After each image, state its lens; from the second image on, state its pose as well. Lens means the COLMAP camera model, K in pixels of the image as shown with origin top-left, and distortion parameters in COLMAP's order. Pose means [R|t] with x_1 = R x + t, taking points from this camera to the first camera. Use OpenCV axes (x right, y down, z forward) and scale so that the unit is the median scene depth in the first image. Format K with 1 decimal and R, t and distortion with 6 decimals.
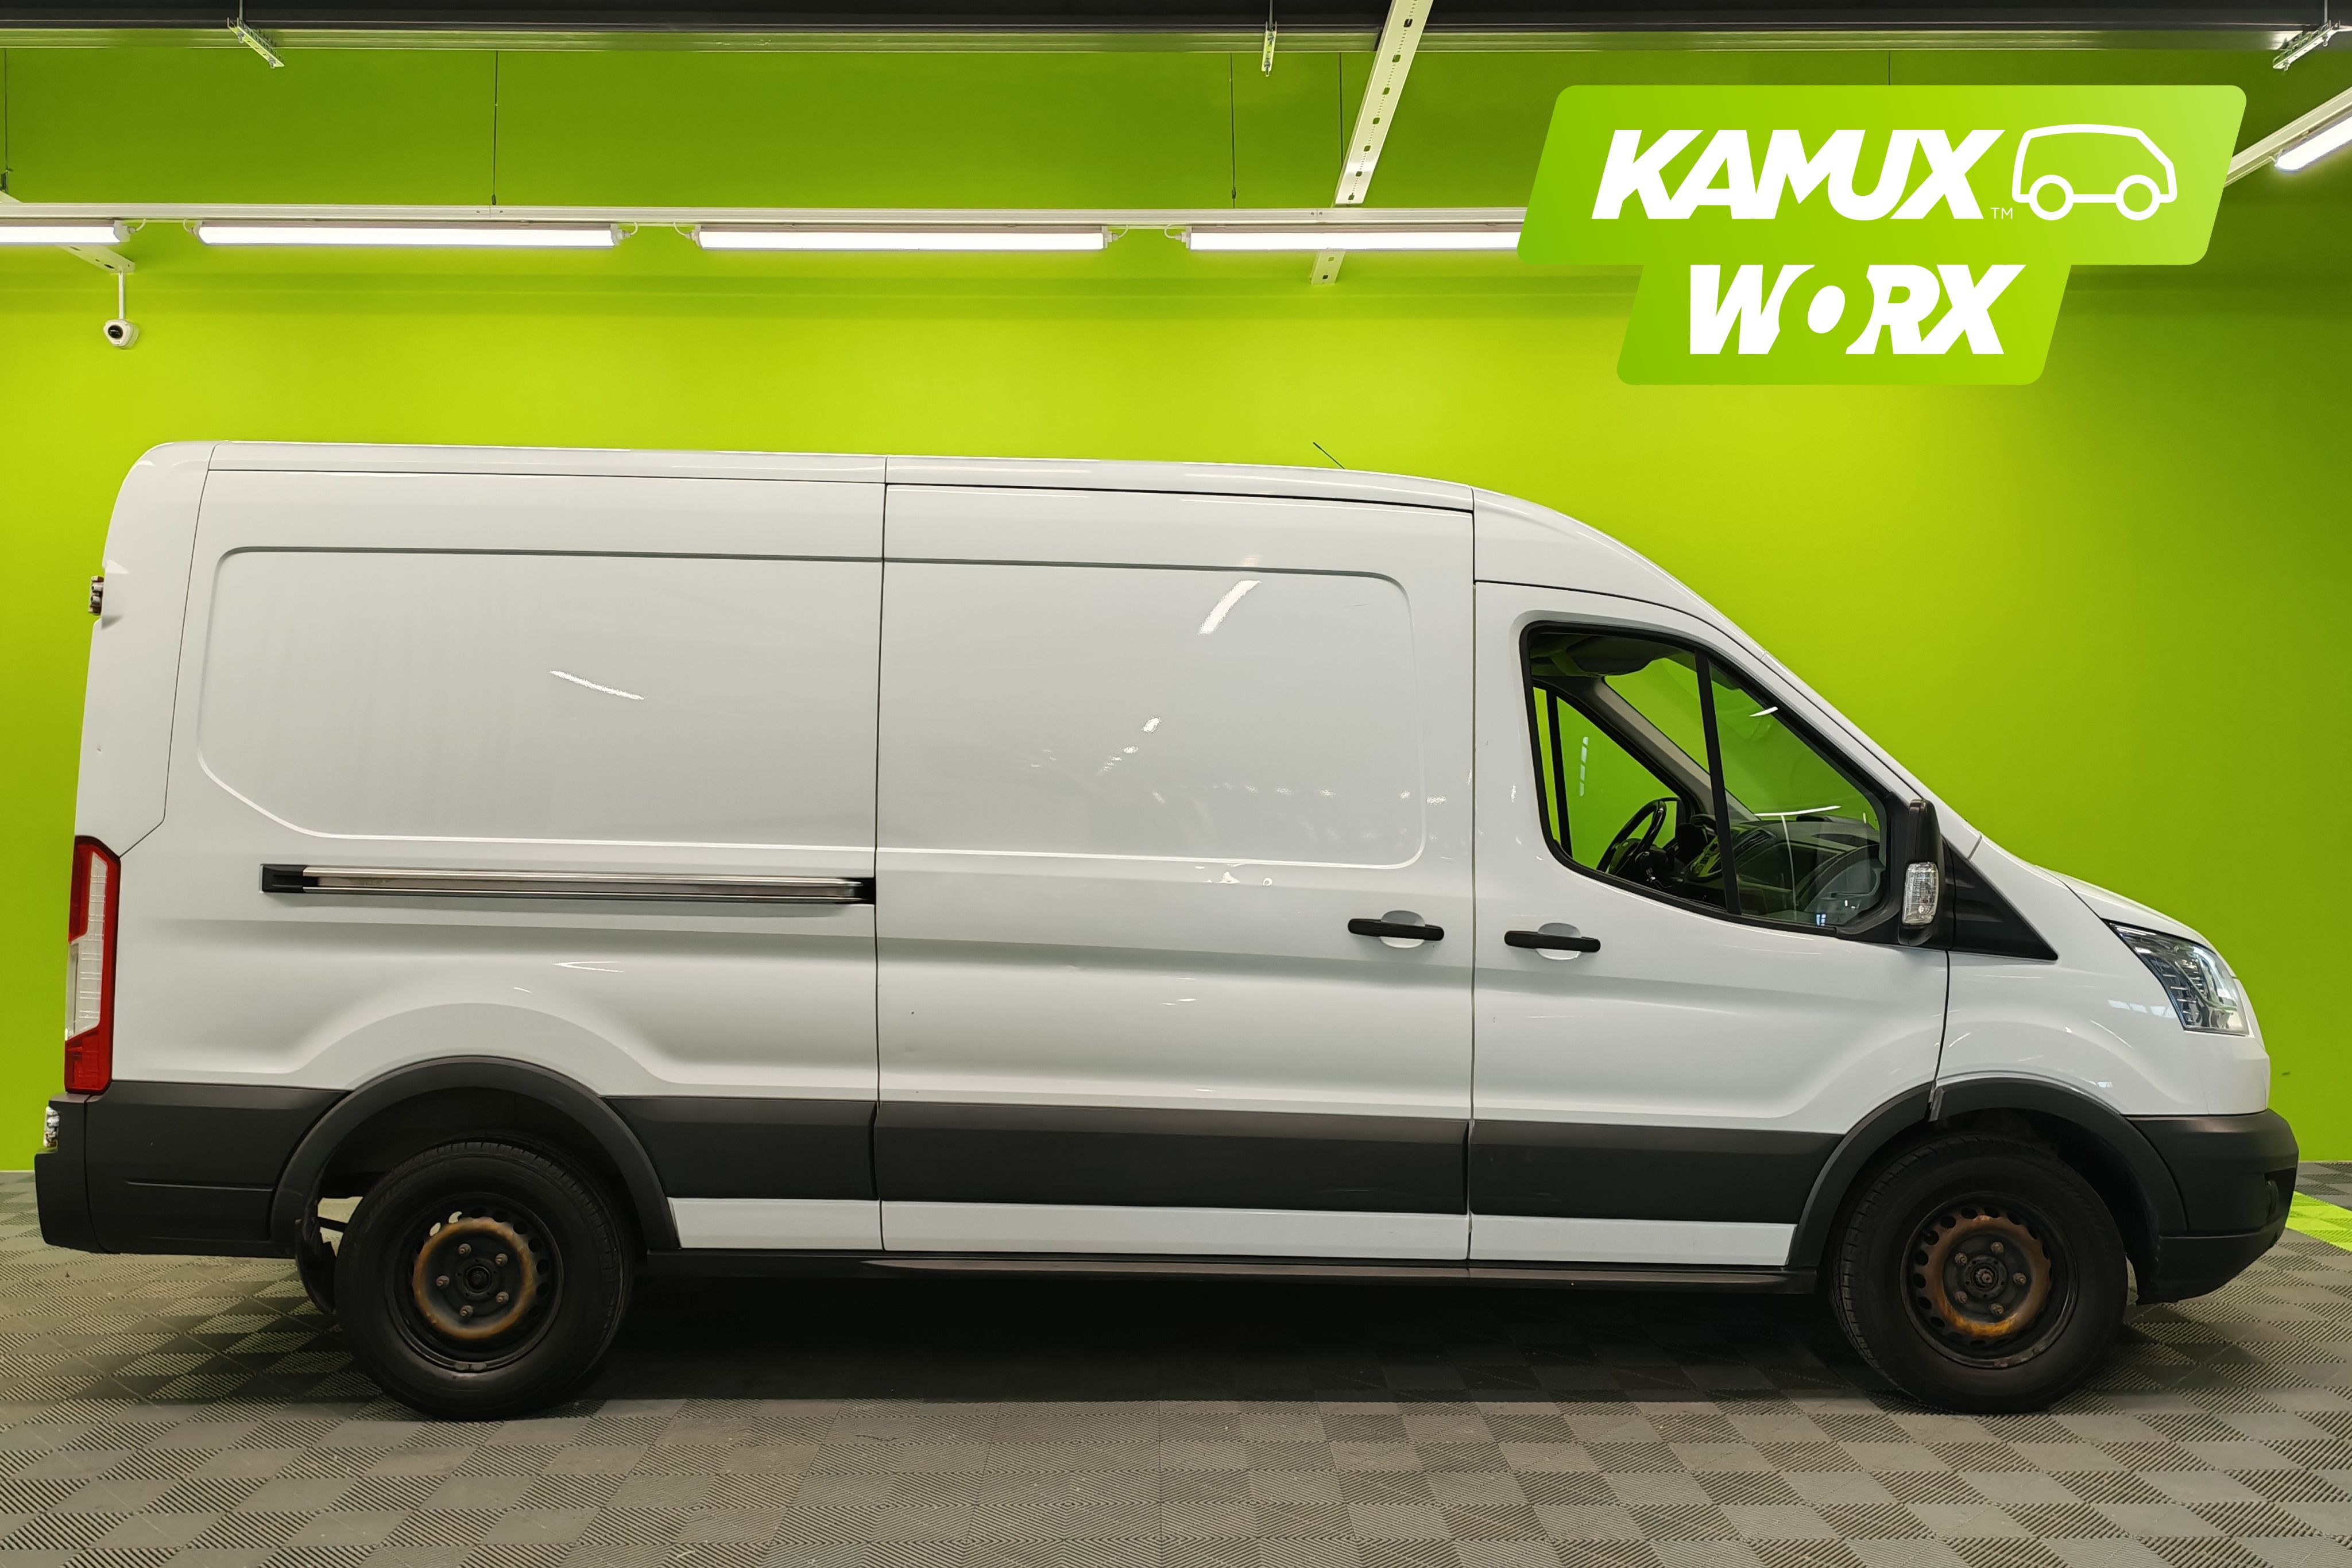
lens RADIAL K [[1844.5, 0, 1179.5], [0, 1844.5, 770.5], [0, 0, 1]] dist [0.019146, -0.000120]
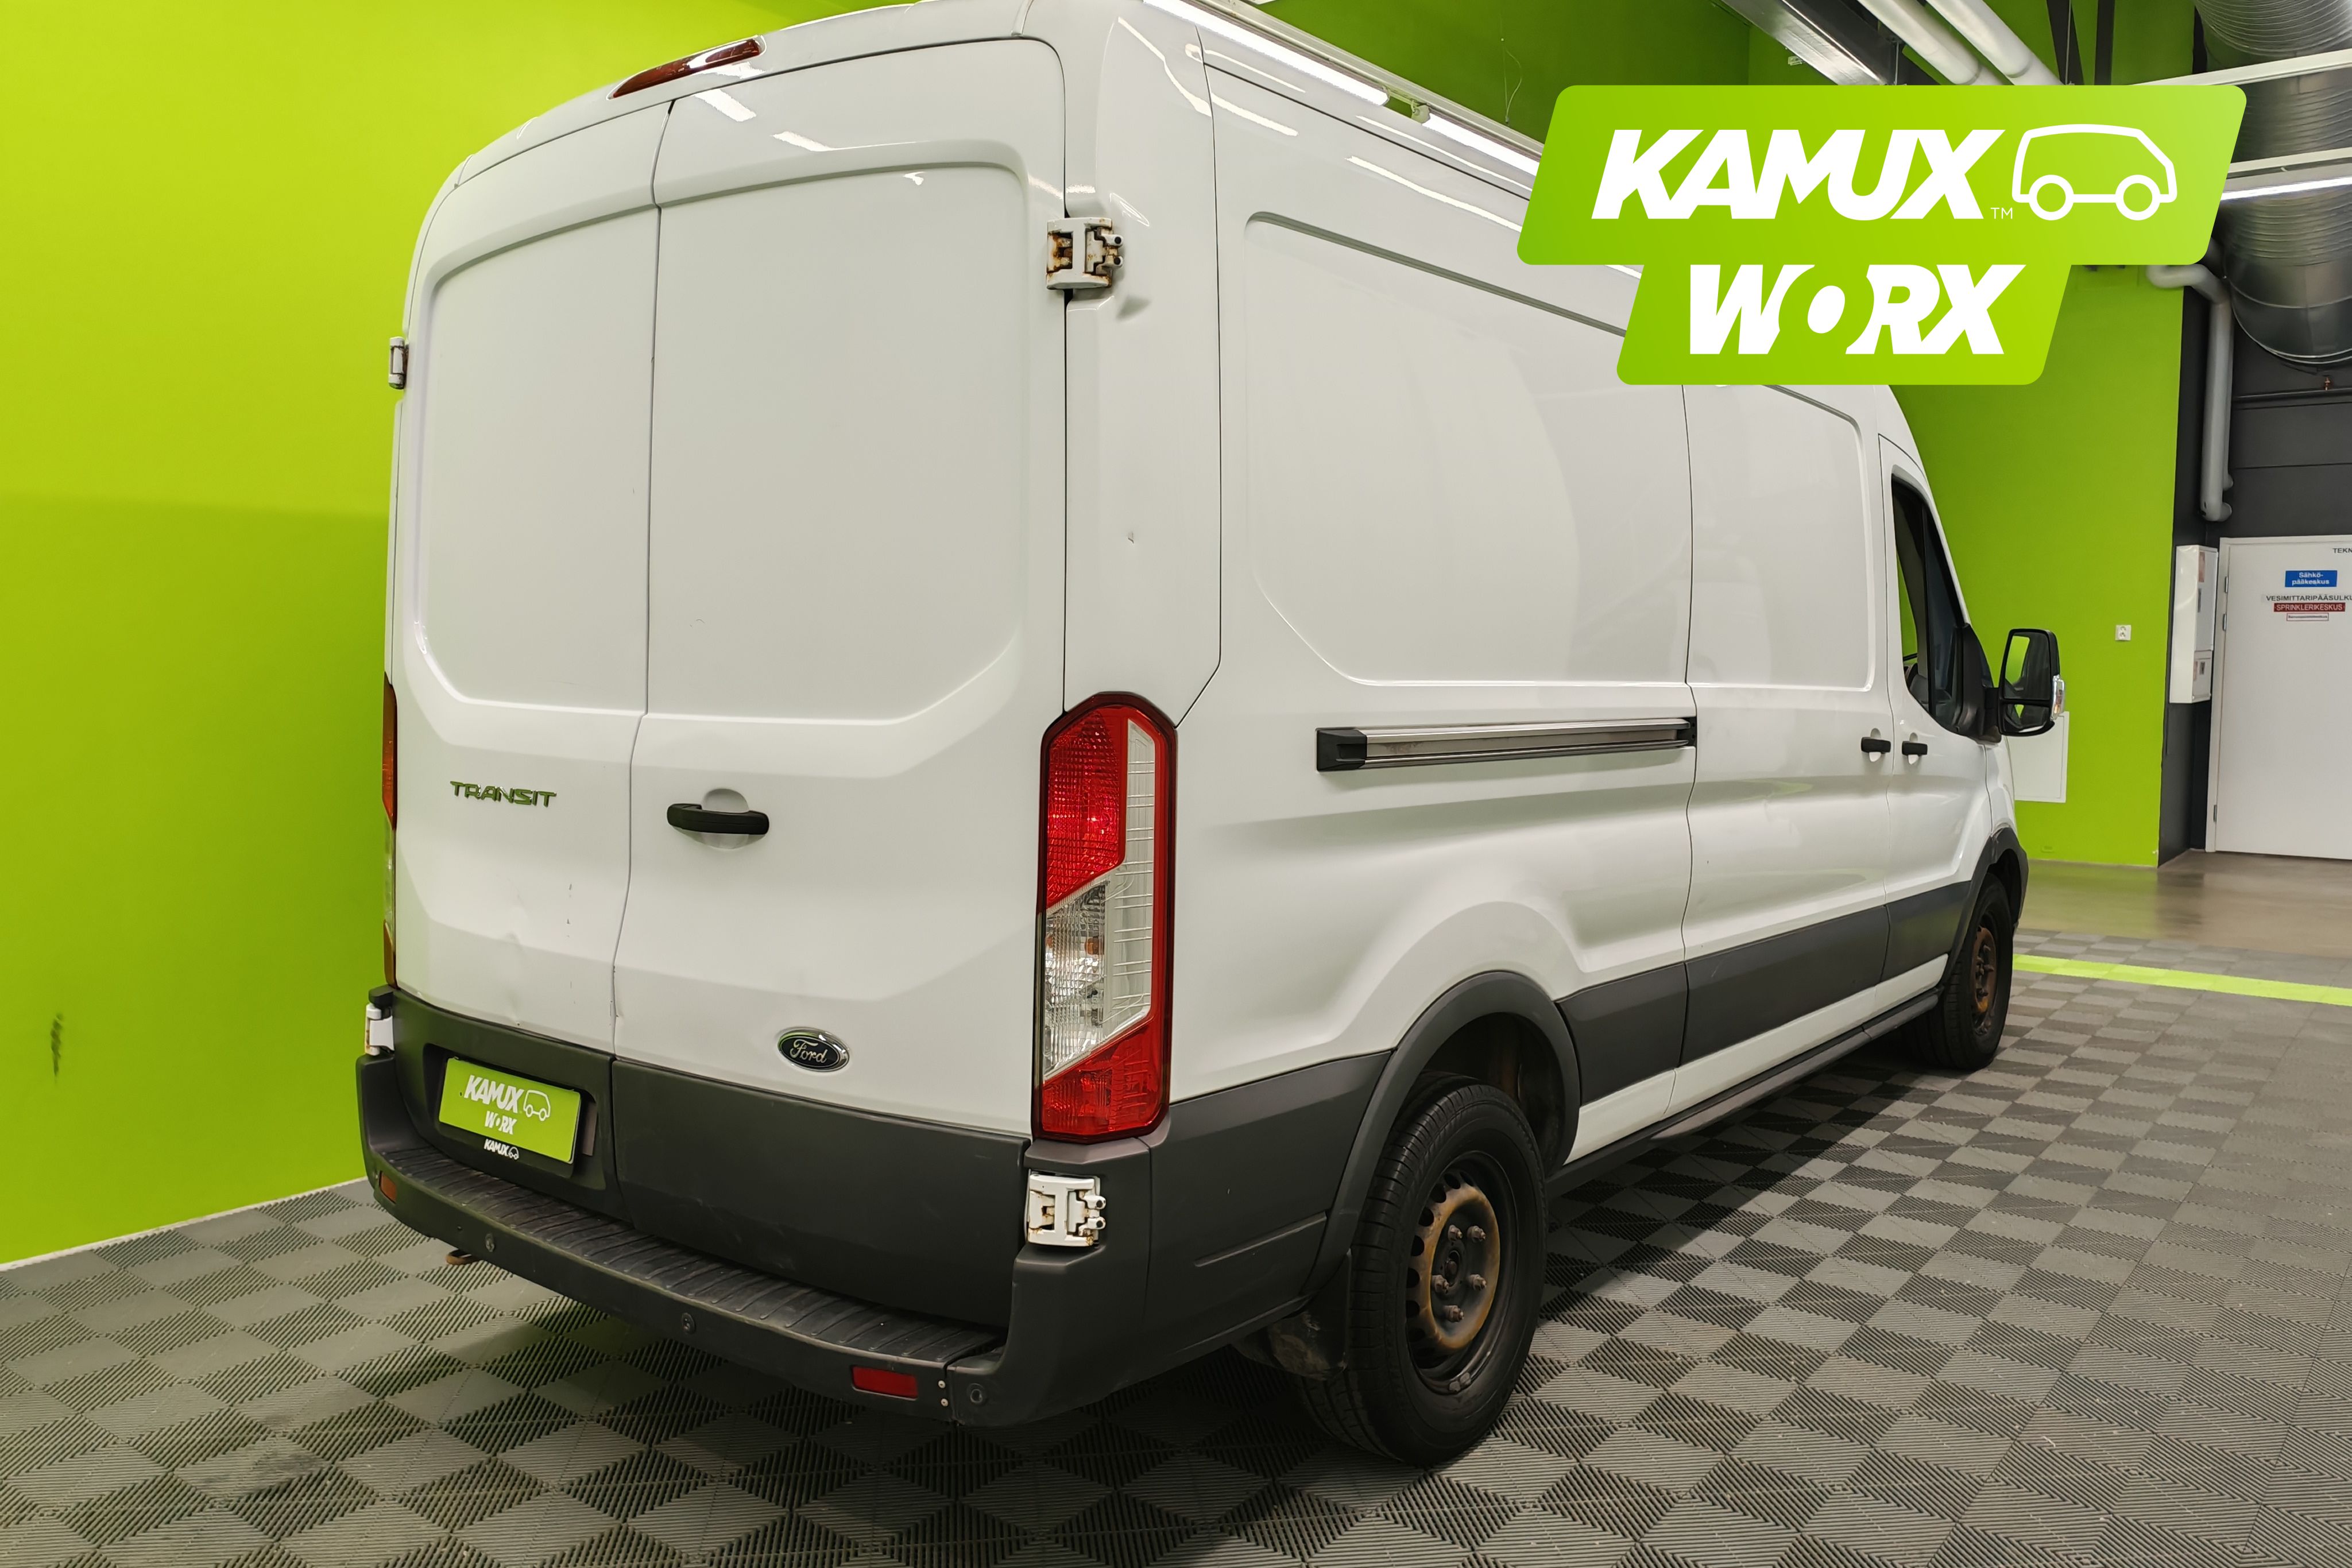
lens RADIAL K [[1803.7, 0, 1168.5], [0, 1803.7, 770.6], [0, 0, 1]] dist [0.066339, -0.021182]
pose [[0.620366, -0.058571, 0.782123, -1.019896], [-0.010636, 0.996488, 0.083061, 0.013472], [-0.784241, -0.059847, 0.617564, 0.651545]]
